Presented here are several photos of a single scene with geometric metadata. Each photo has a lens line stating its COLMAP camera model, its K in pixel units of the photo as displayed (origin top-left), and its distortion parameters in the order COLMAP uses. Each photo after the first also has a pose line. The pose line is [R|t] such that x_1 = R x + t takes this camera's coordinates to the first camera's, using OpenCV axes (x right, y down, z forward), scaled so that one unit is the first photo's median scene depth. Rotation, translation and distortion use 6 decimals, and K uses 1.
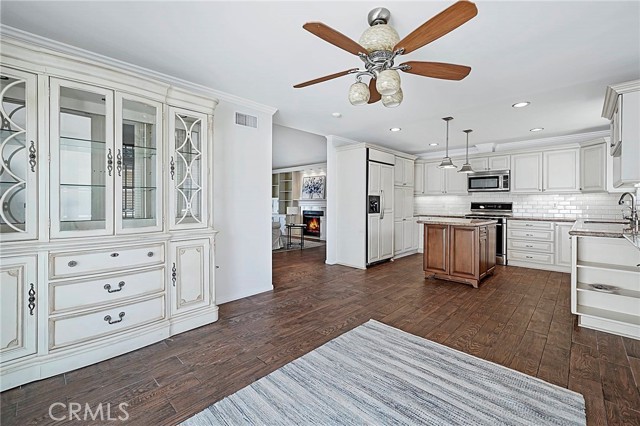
lens RADIAL K [[272.2, 0, 319.4], [0, 272.2, 199.1], [0, 0, 1]] dist [-0.000673, -0.000043]
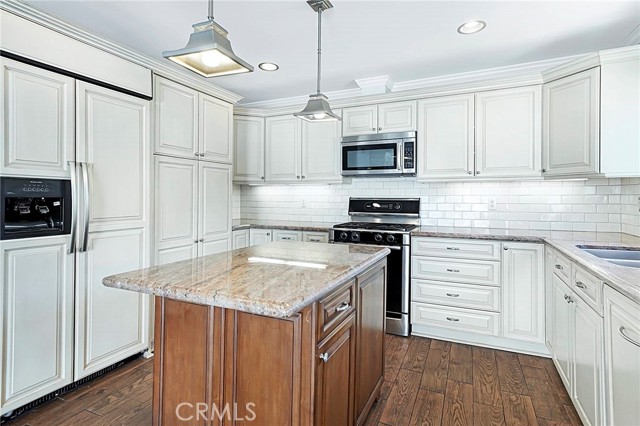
lens RADIAL K [[332.5, 0, 319.8], [0, 332.5, 194.3], [0, 0, 1]] dist [-0.001044, -0.000364]
pose [[0.942692, 0.001569, 0.333661, 0.332714], [-0.002961, 0.999989, 0.003662, 0.002864], [-0.333651, -0.004440, 0.942686, 0.486876]]
